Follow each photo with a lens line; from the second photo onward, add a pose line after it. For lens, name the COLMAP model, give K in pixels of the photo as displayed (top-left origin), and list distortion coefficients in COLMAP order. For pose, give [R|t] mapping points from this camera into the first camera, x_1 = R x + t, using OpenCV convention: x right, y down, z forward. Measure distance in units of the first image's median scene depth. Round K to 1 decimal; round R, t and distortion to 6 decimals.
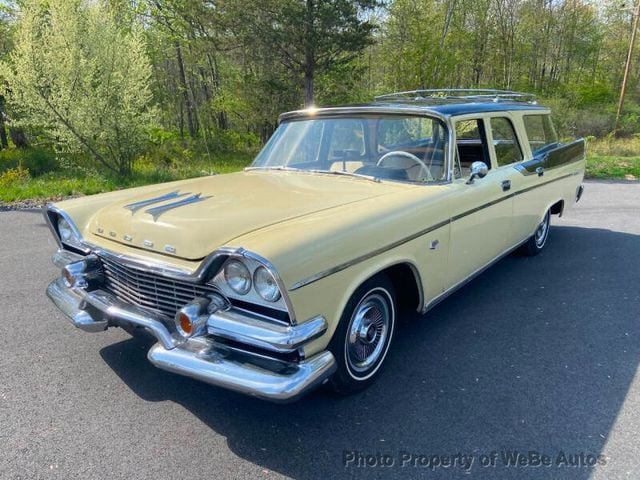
lens RADIAL K [[523.2, 0, 315.3], [0, 523.2, 241.6], [0, 0, 1]] dist [0.075881, -0.099208]
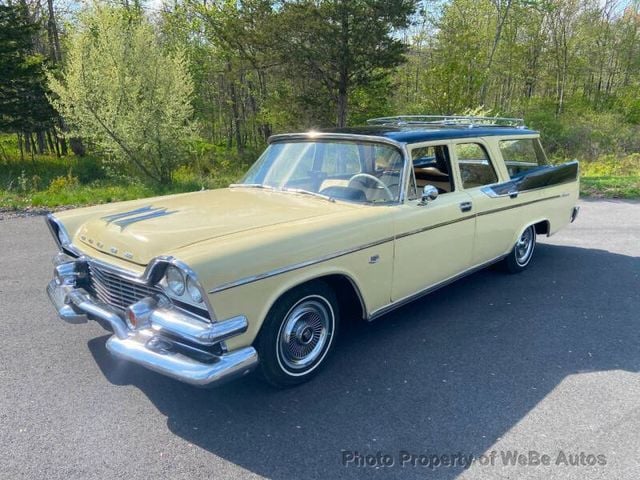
lens RADIAL K [[523.2, 0, 322.1], [0, 523.2, 238.0], [0, 0, 1]] dist [0.075881, -0.099208]
pose [[0.995766, 0.031004, -0.086540, 0.184825], [-0.033128, 0.999182, -0.023212, -0.008705], [0.085749, 0.025980, 0.995978, -0.109794]]
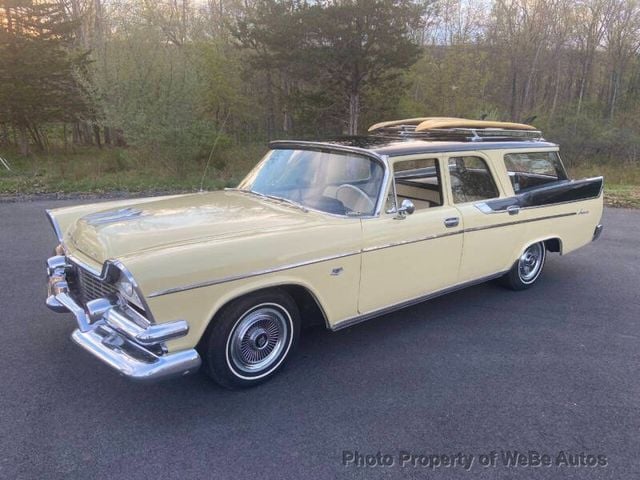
lens RADIAL K [[523.2, 0, 316.4], [0, 523.2, 242.2], [0, 0, 1]] dist [0.075881, -0.099208]
pose [[0.973350, 0.090943, -0.210521, 0.365493], [-0.092454, 0.995713, 0.002673, -0.049516], [0.209862, 0.016862, 0.977586, -0.107843]]
